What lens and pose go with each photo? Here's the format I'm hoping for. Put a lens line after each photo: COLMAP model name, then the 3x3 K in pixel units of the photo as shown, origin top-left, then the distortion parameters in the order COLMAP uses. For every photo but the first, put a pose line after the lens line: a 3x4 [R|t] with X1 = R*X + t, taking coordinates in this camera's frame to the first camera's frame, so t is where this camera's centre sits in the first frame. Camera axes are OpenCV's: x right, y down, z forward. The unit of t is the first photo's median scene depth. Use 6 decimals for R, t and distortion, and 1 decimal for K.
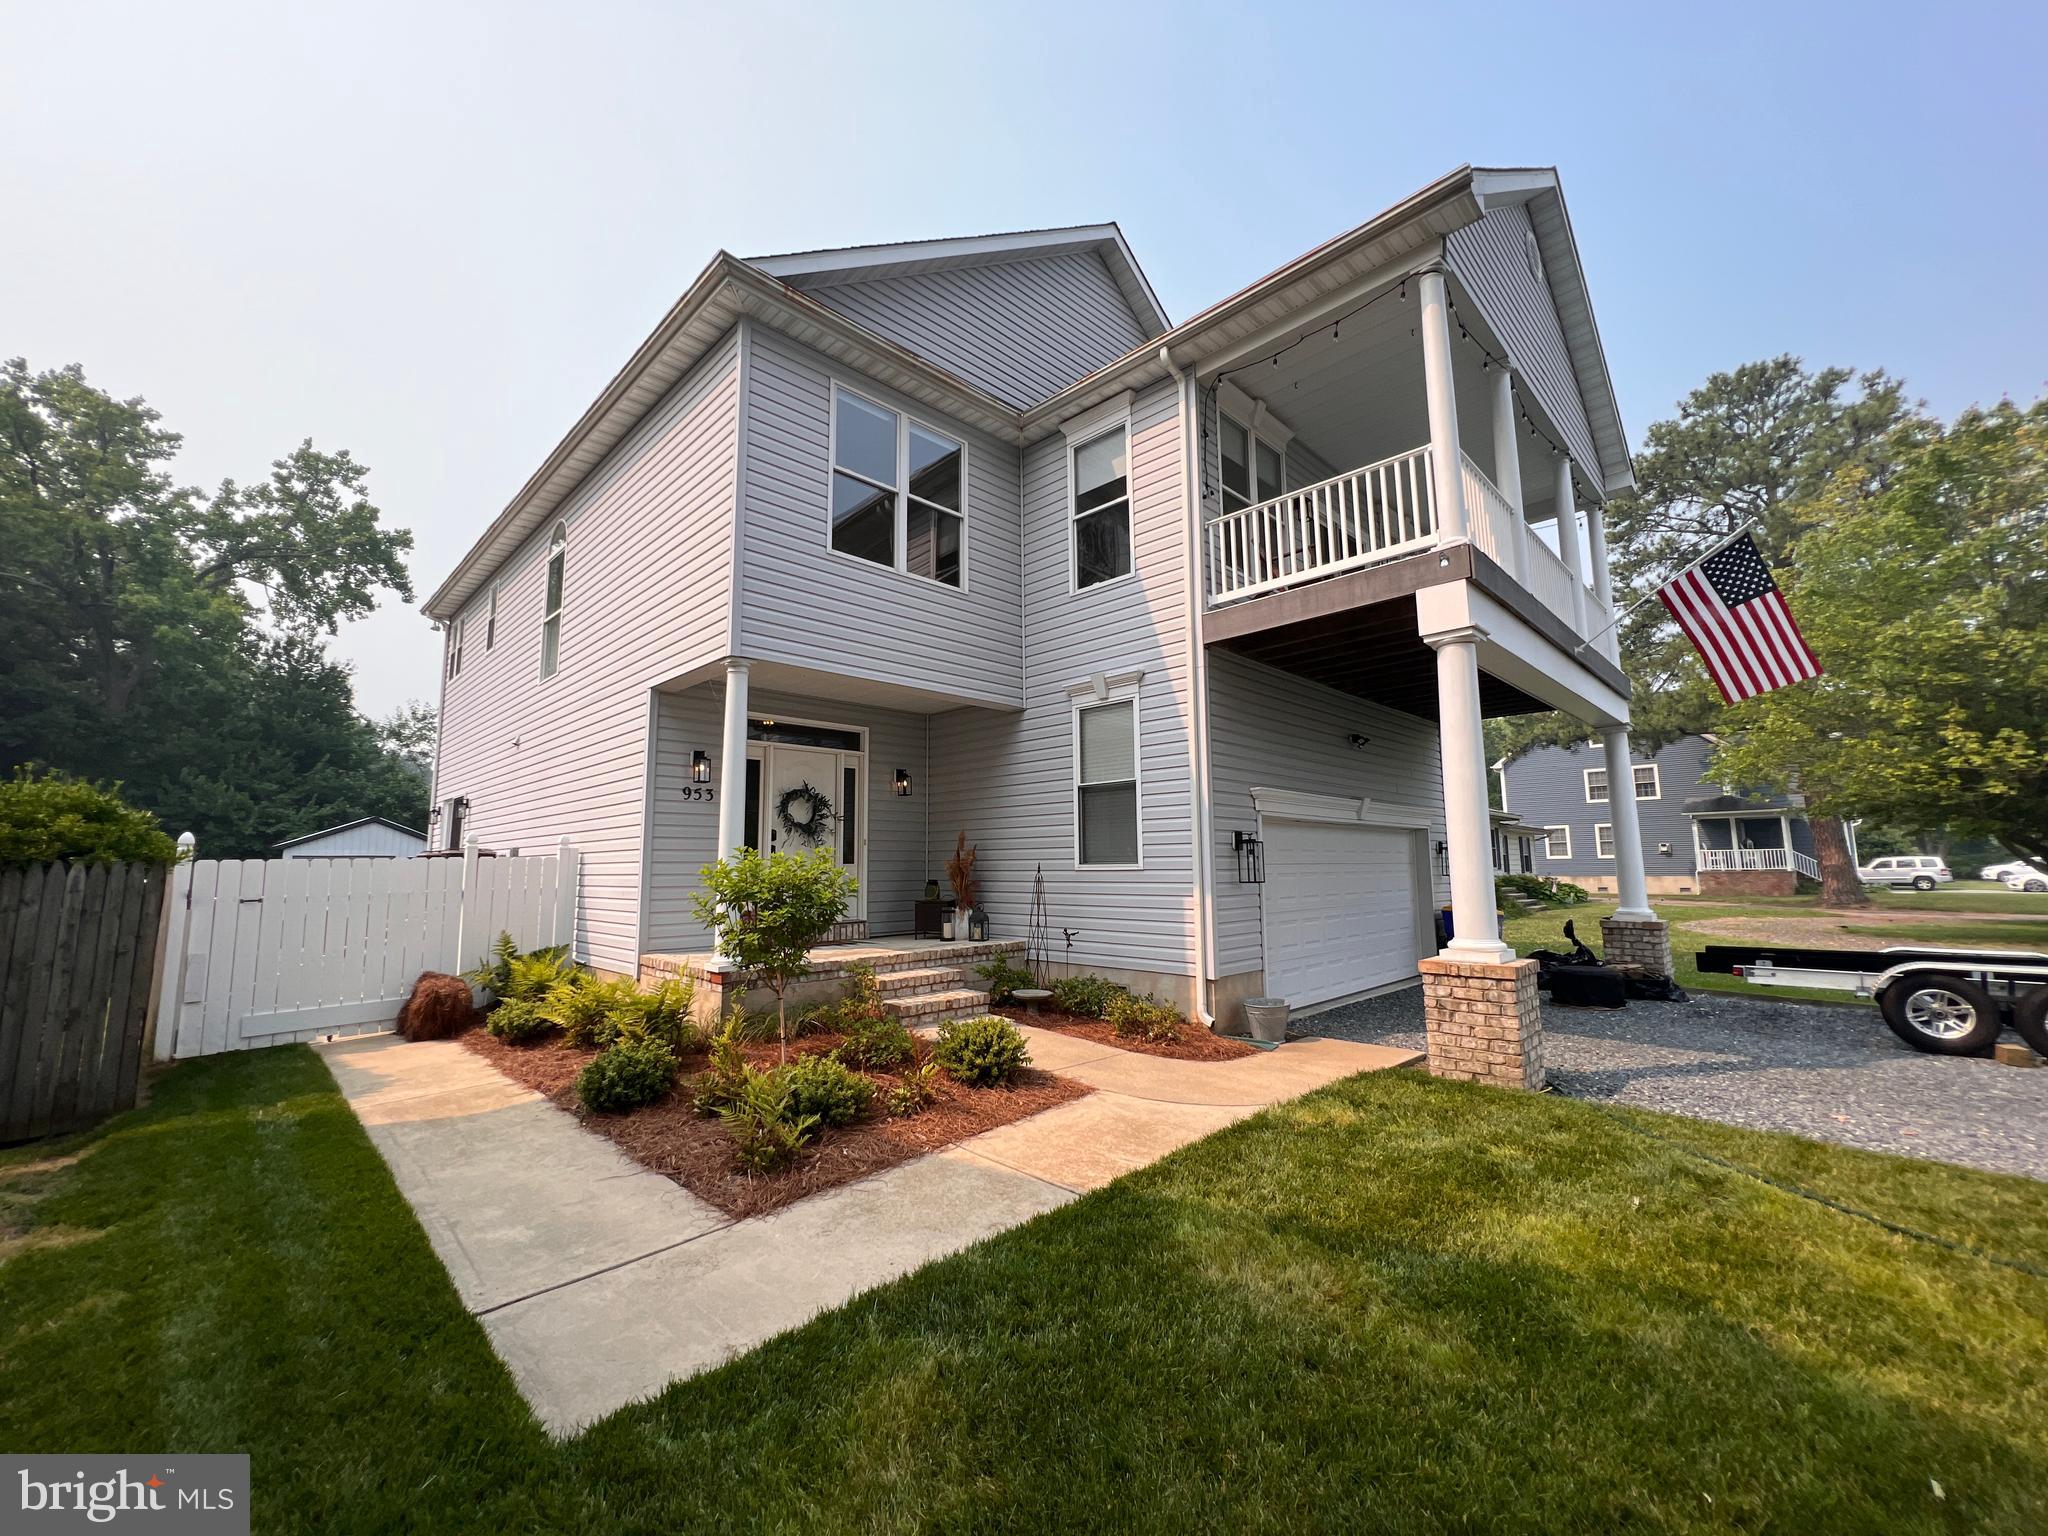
lens RADIAL K [[820.1, 0, 1017.4], [0, 820.1, 763.2], [0, 0, 1]] dist [-0.002481, 0.000153]
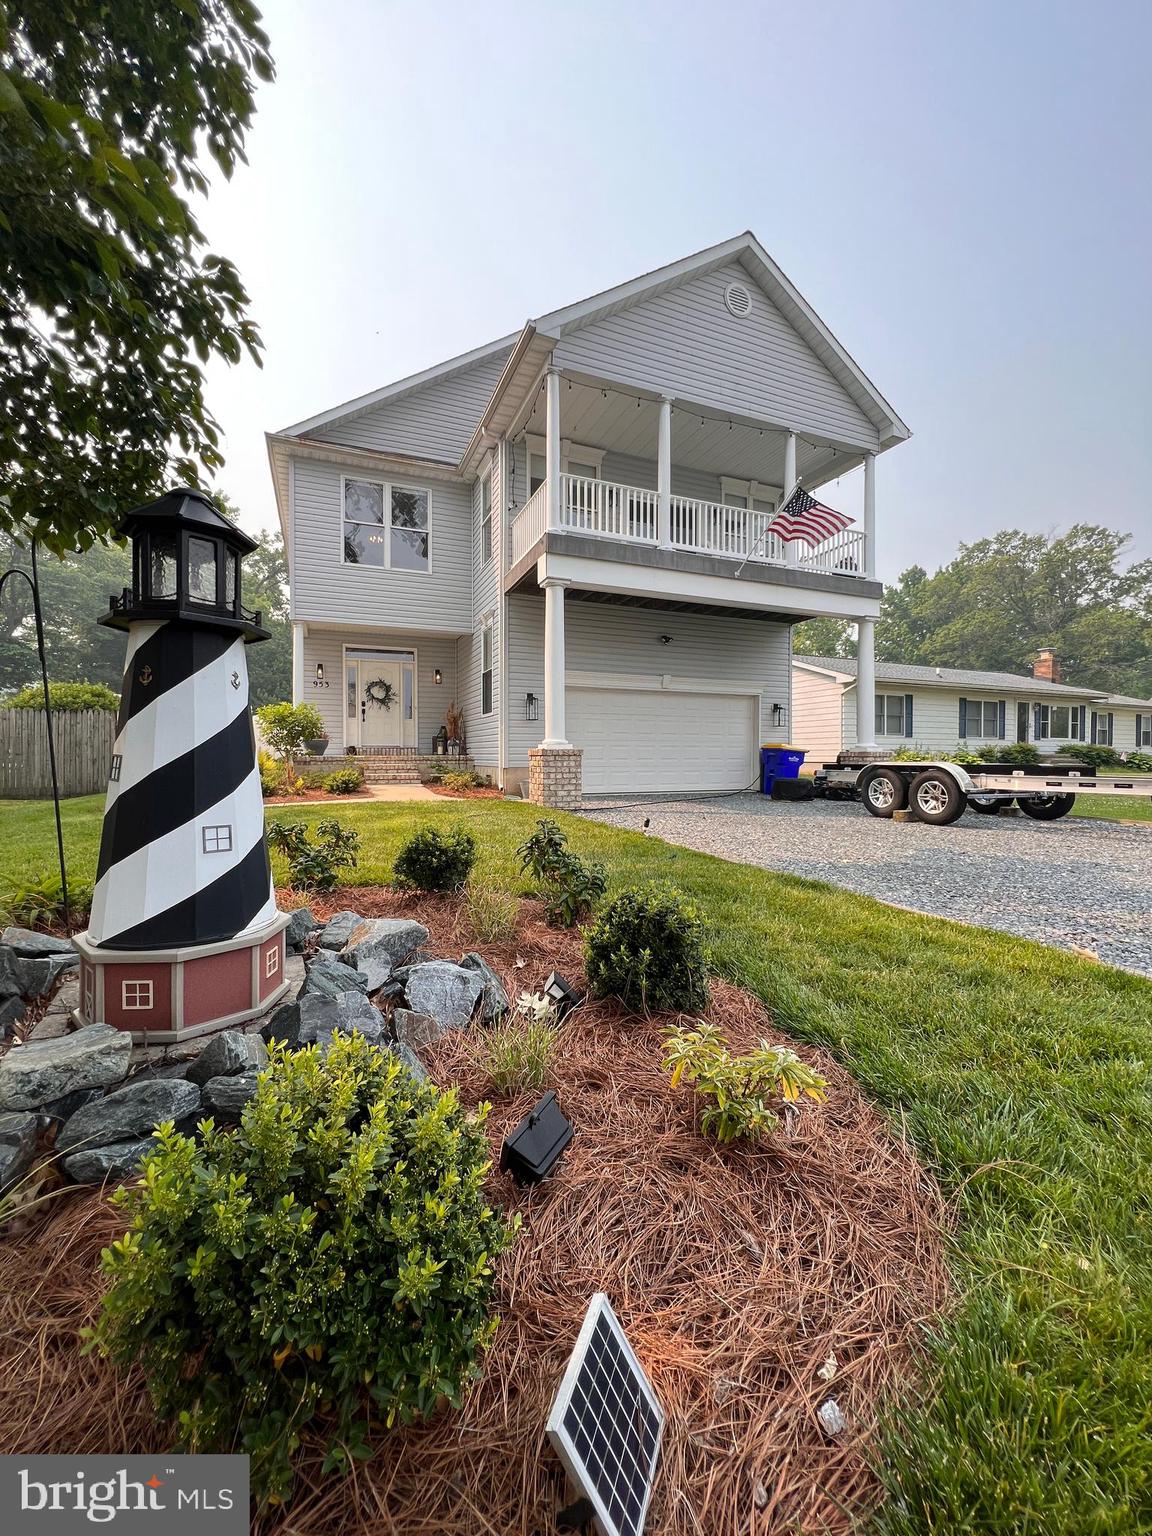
lens RADIAL K [[615.0, 0, 580.3], [0, 615.0, 760.8], [0, 0, 1]] dist [-0.002481, 0.000153]
pose [[0.929386, 0.011832, -0.368920, 0.758791], [0.038307, 0.990997, 0.128288, 0.050868], [0.367117, -0.133361, 0.920565, -0.236186]]
